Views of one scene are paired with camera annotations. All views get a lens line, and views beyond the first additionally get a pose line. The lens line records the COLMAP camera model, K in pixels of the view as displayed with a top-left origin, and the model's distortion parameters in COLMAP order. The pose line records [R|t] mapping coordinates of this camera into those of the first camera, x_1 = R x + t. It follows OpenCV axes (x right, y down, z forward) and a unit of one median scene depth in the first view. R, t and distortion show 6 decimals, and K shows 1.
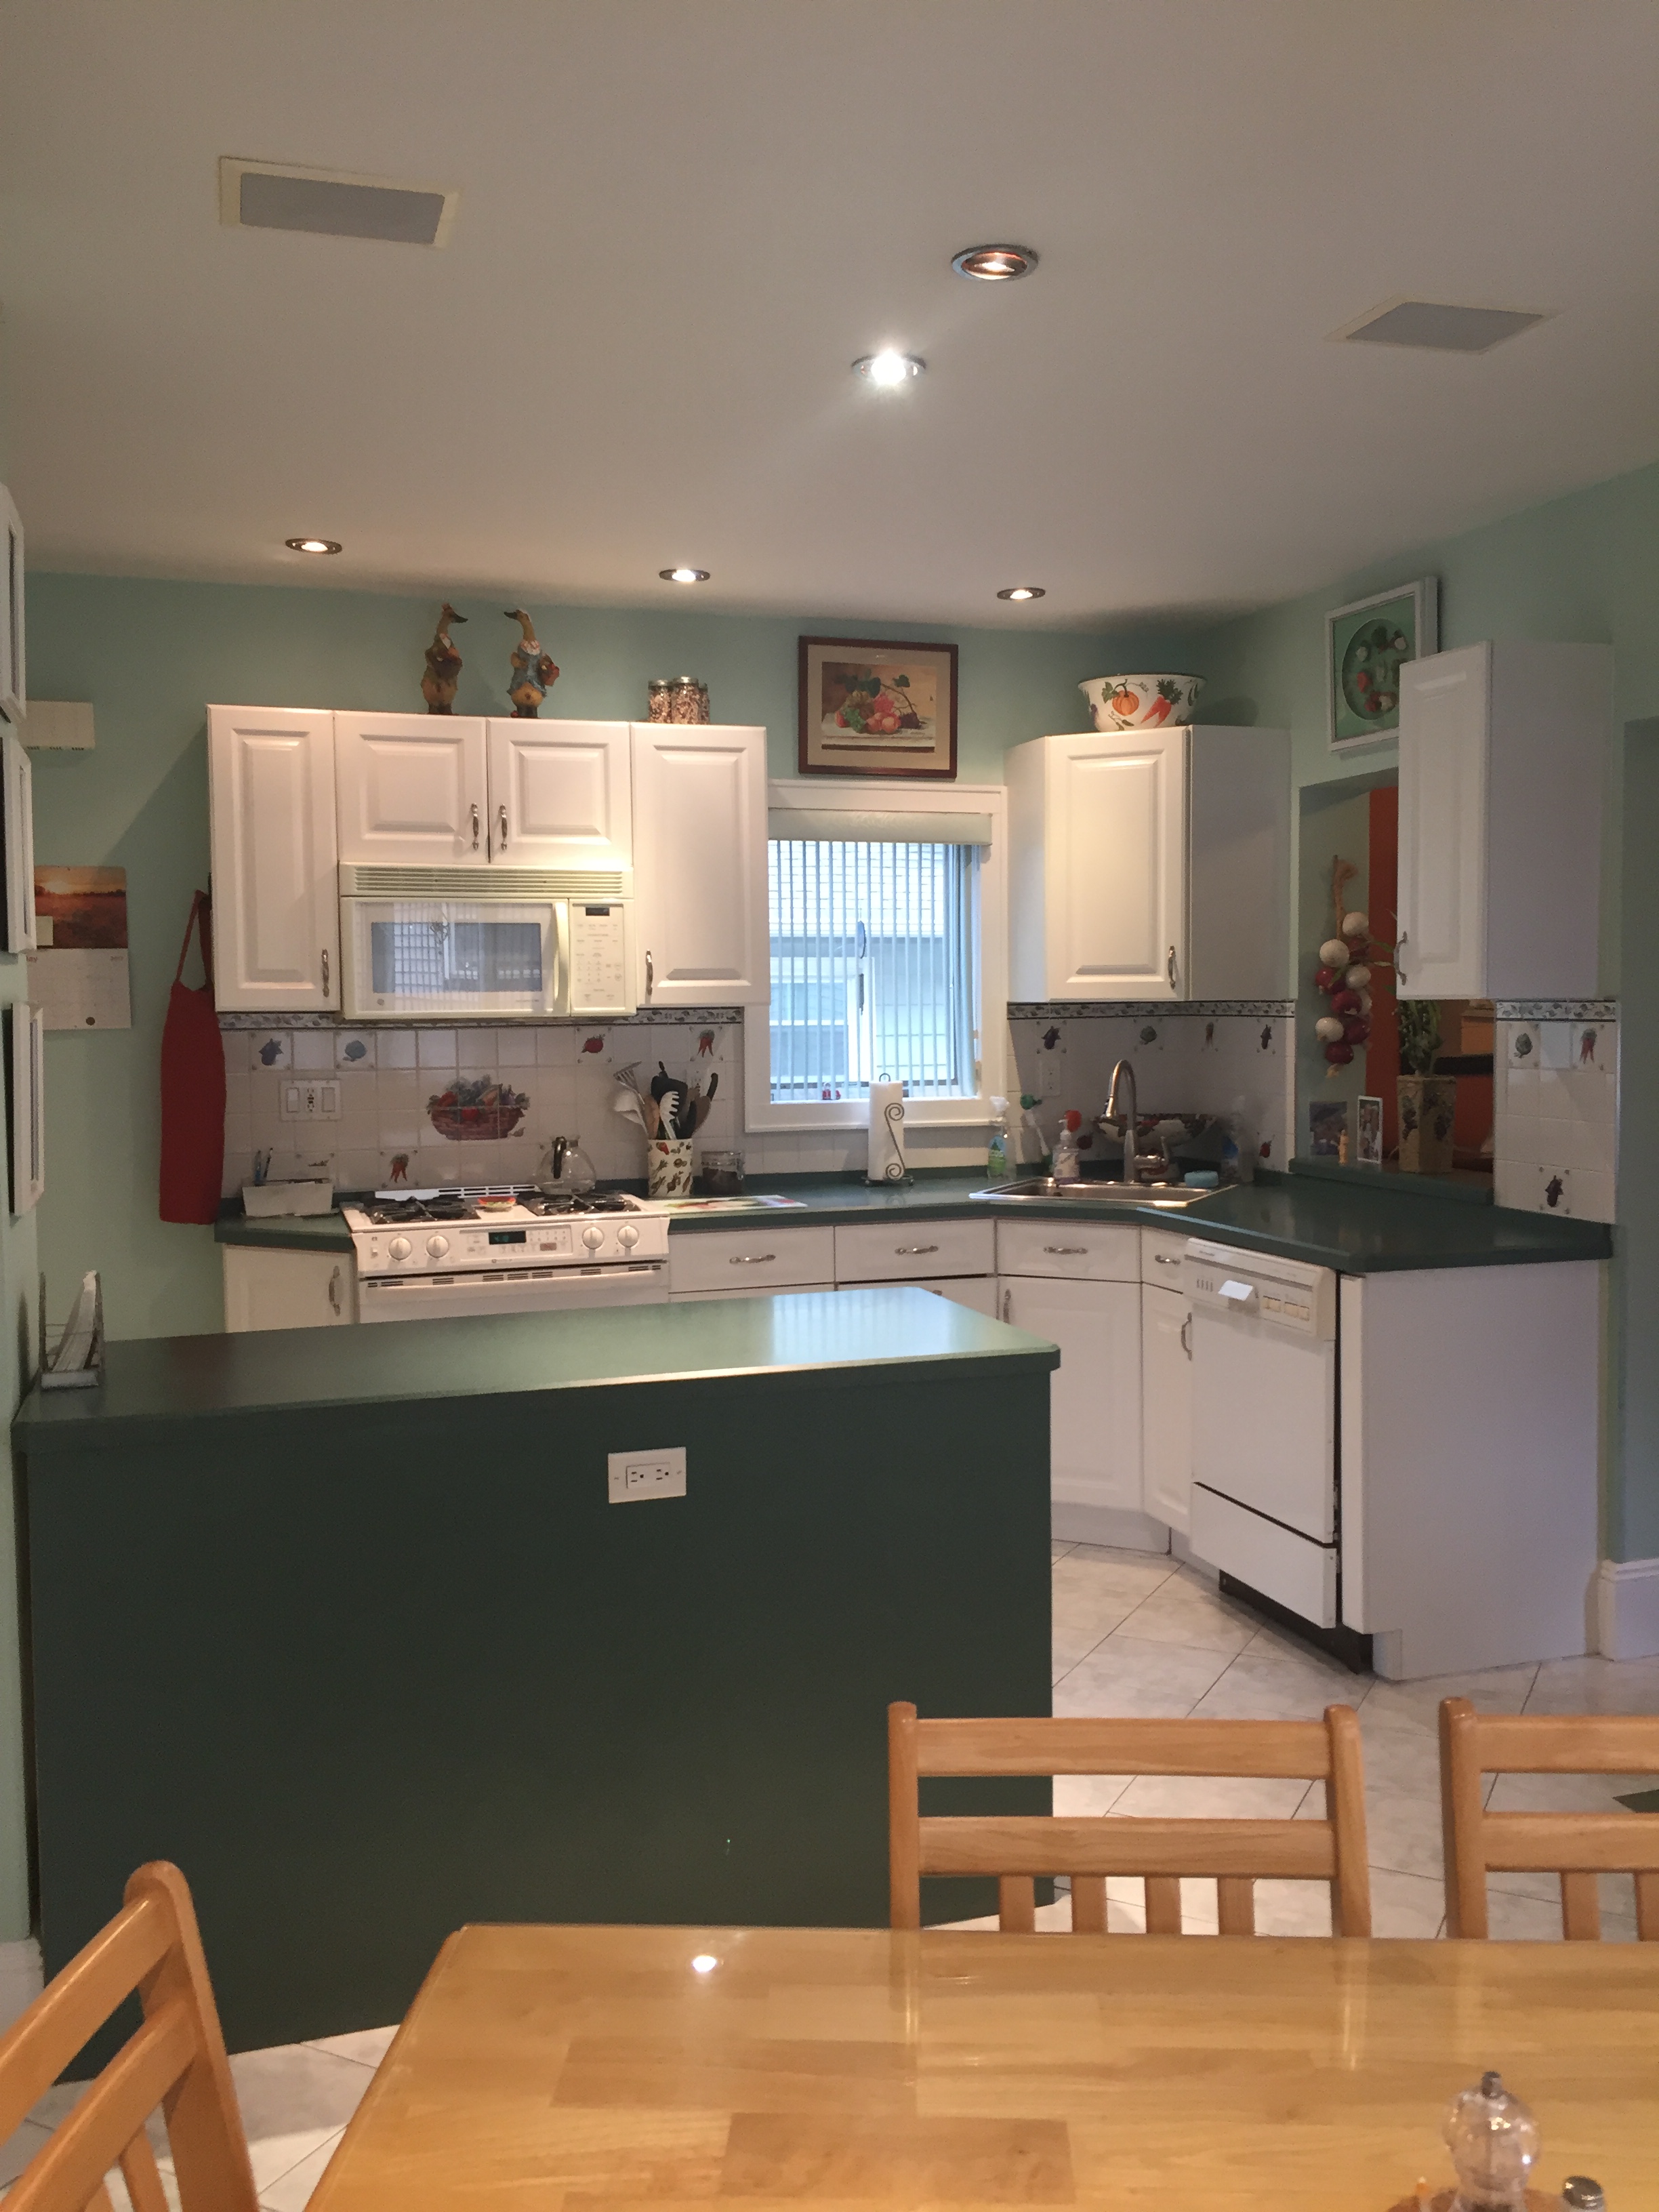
lens RADIAL K [[1899.4, 0, 822.6], [0, 1899.4, 1104.1], [0, 0, 1]] dist [0.085966, -0.117290]
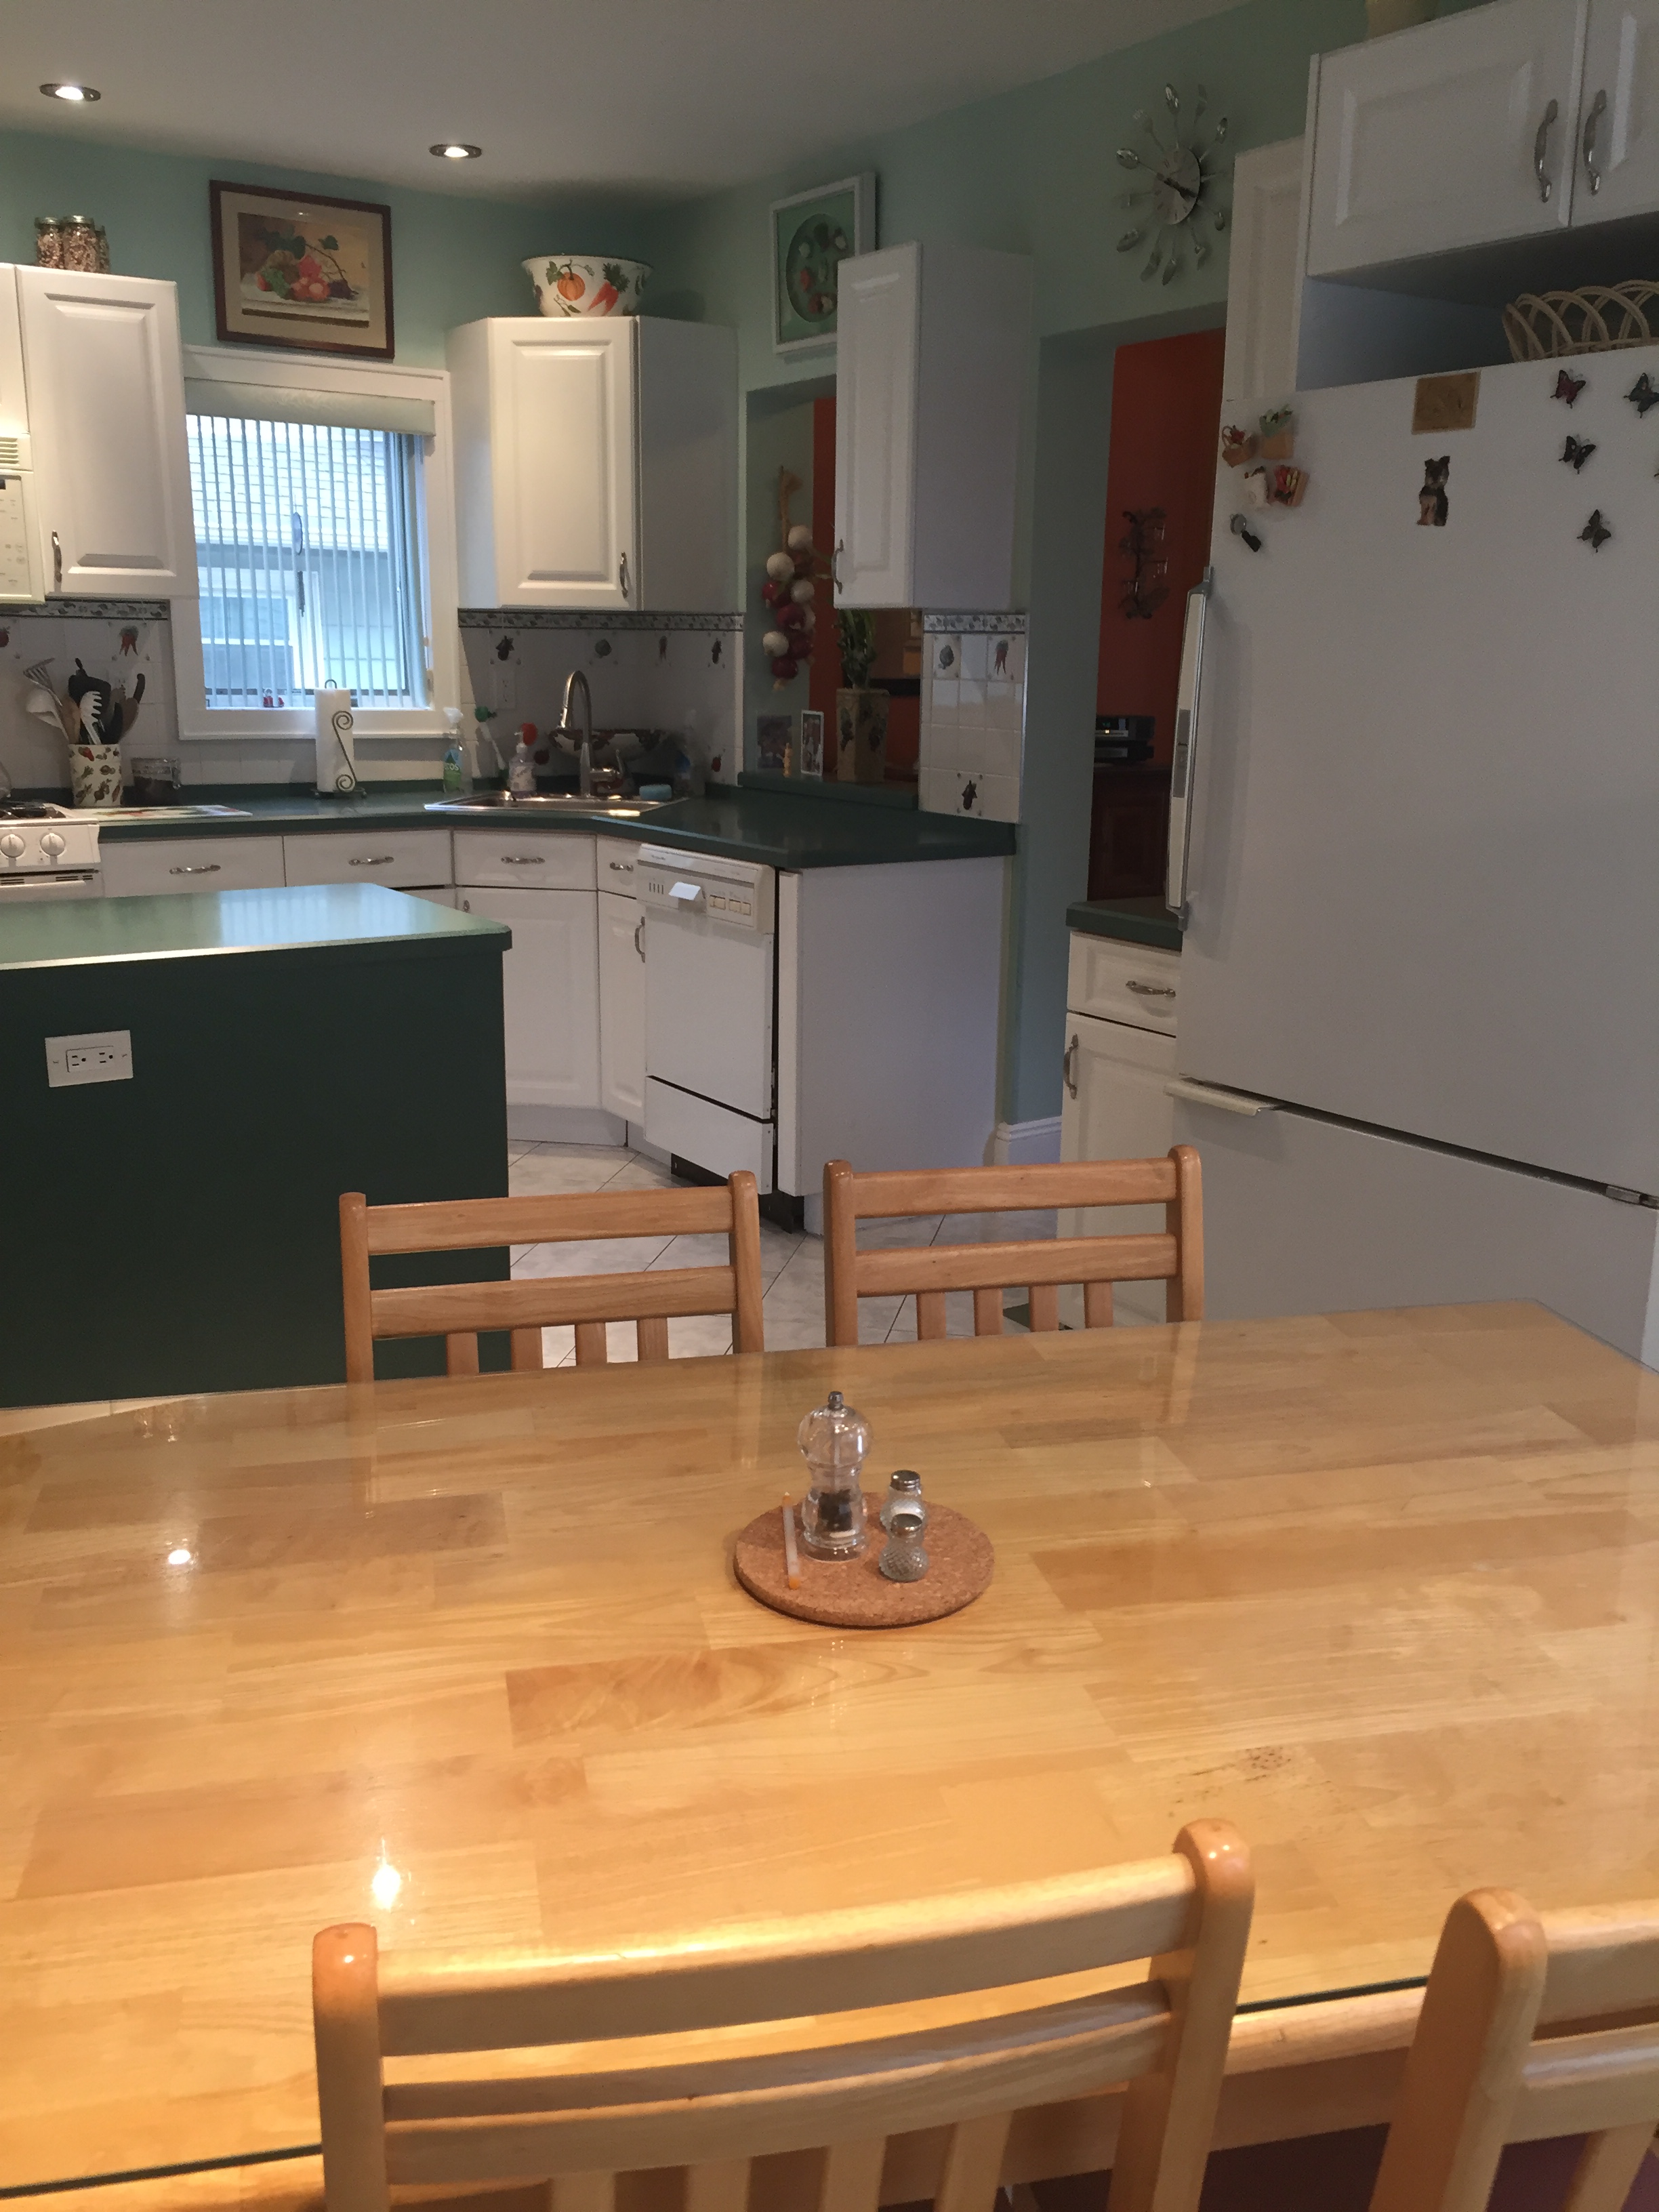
lens RADIAL K [[1899.4, 0, 822.3], [0, 1899.4, 1101.7], [0, 0, 1]] dist [0.085966, -0.117290]
pose [[0.962022, -0.042405, 0.269657, 0.002416], [-0.008048, 0.983024, 0.183300, 0.017548], [-0.272853, -0.178509, 0.945350, -0.026705]]
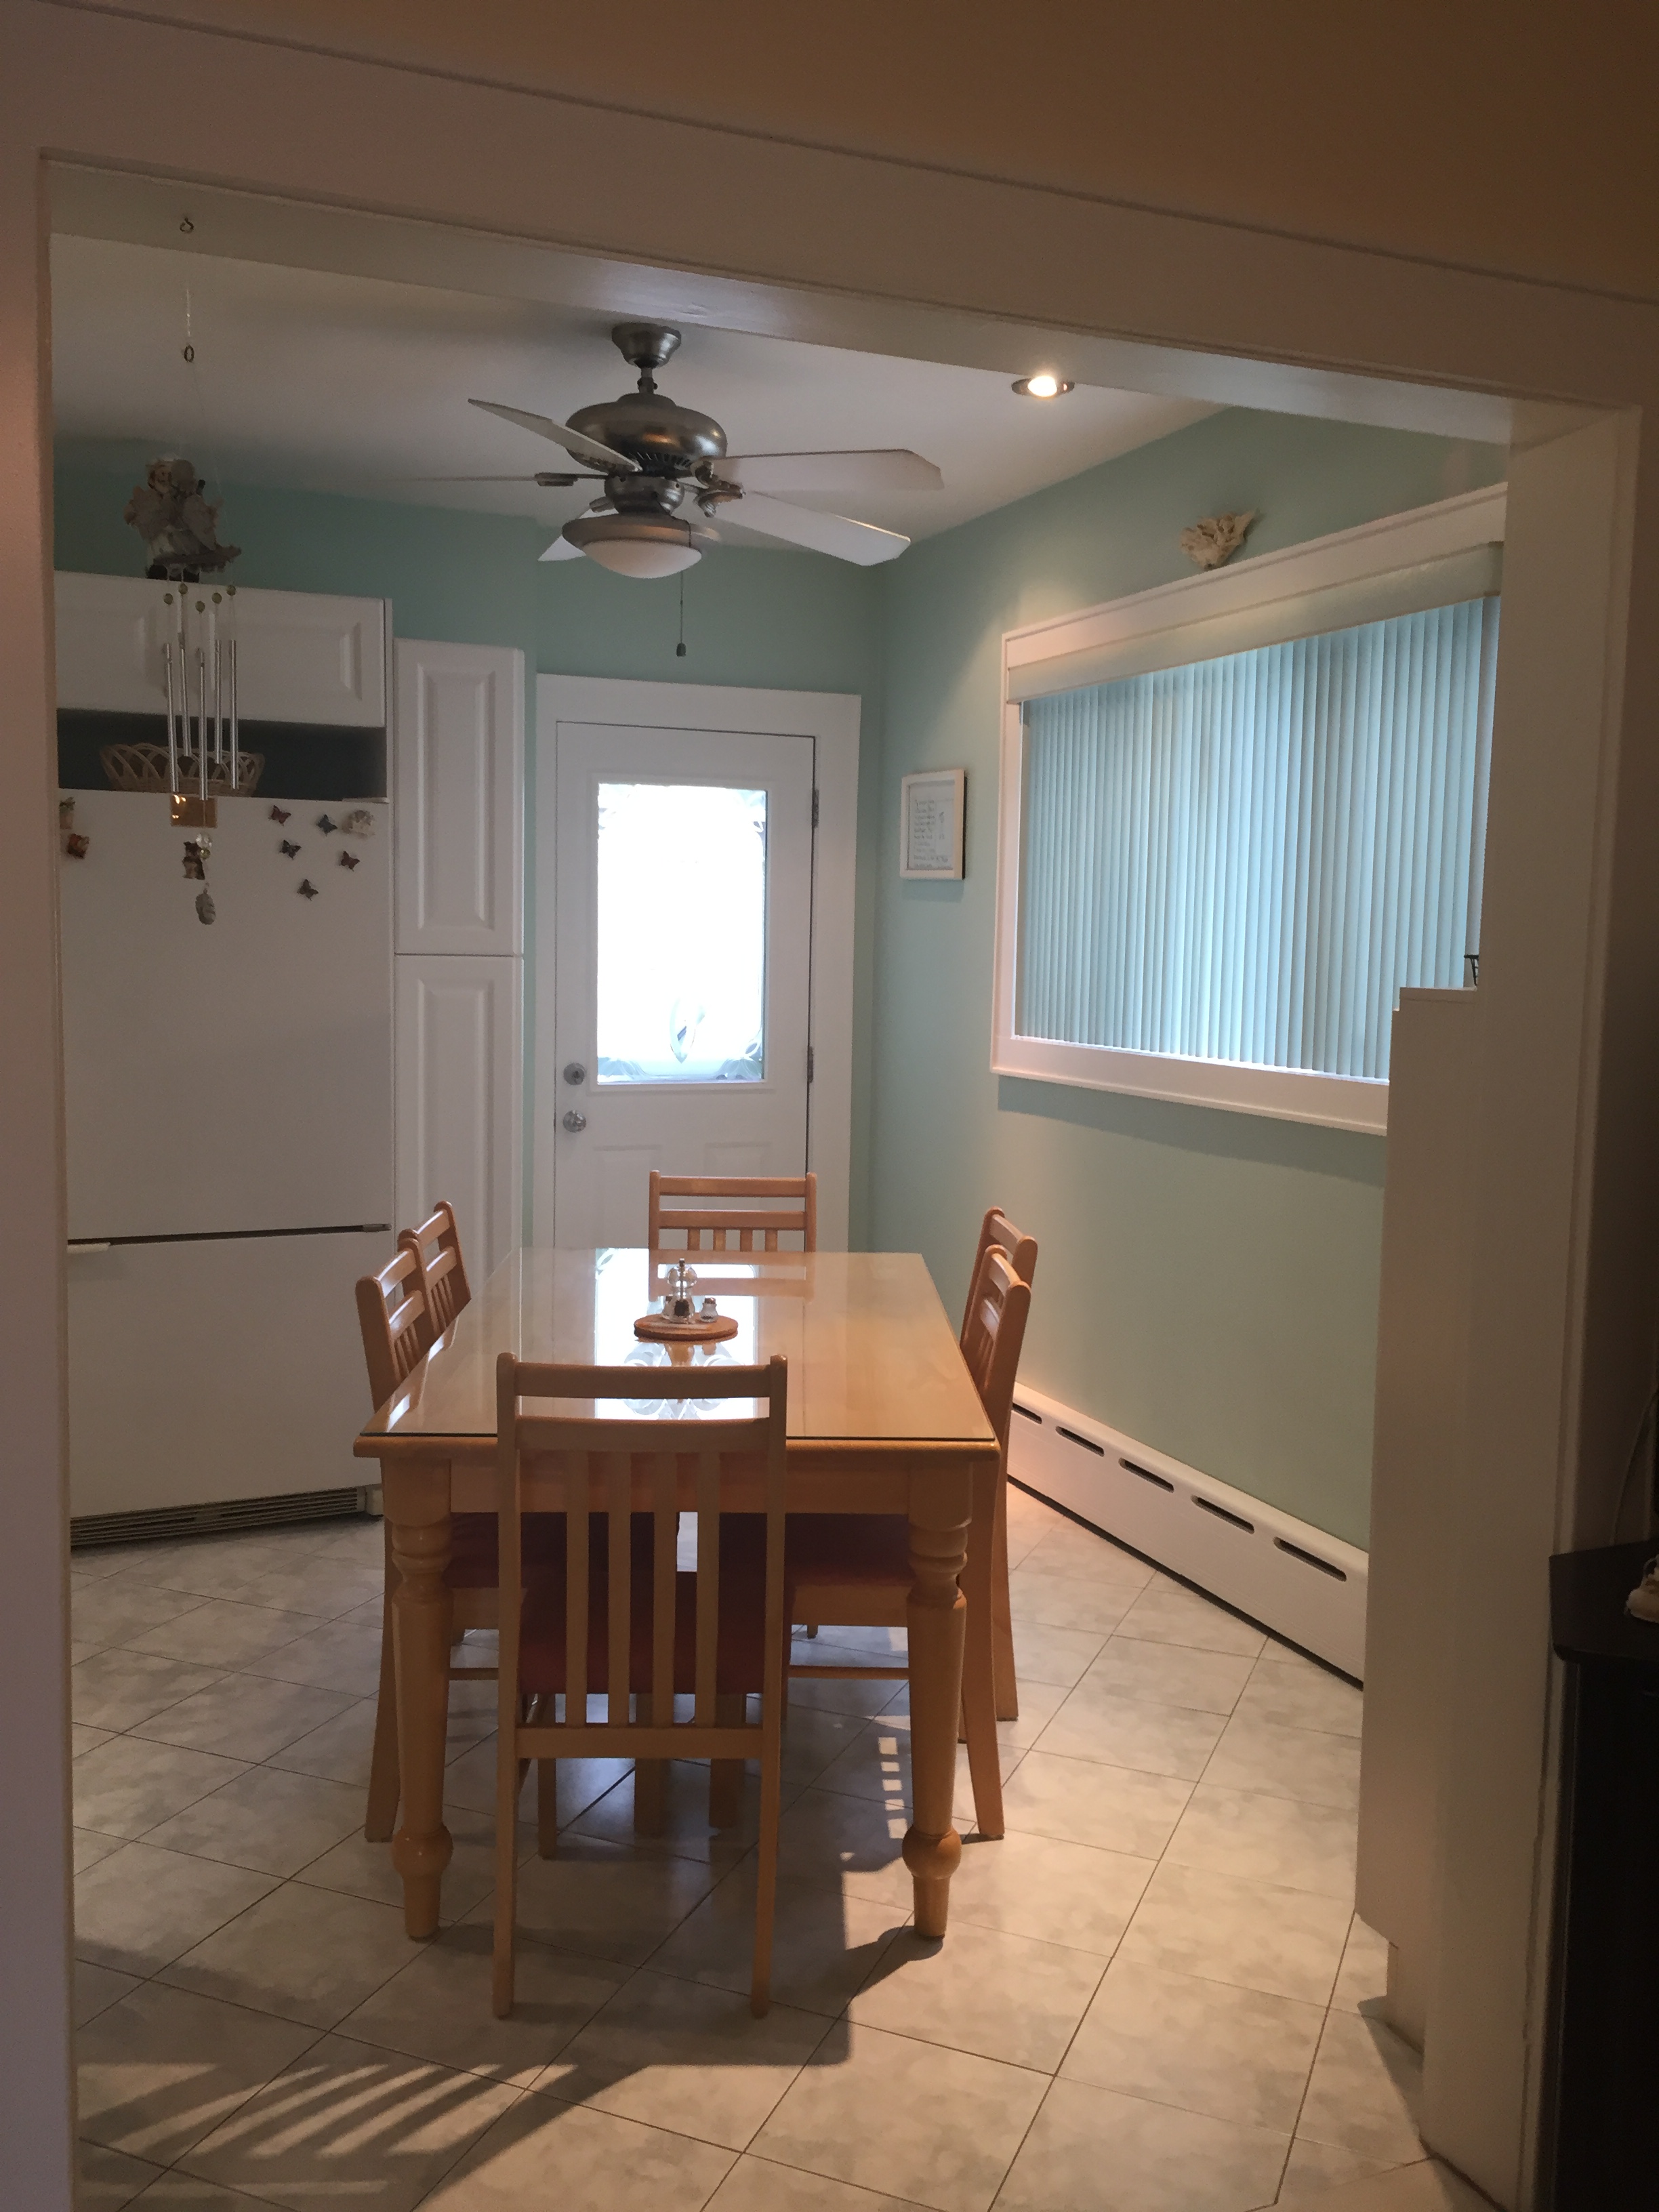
lens RADIAL K [[1899.4, 0, 839.7], [0, 1899.4, 1099.9], [0, 0, 1]] dist [0.085966, -0.117290]
pose [[-0.087074, -0.079212, 0.993048, -0.605664], [0.038635, 0.995815, 0.082820, -0.001387], [-0.995452, 0.045578, -0.083649, 0.223822]]
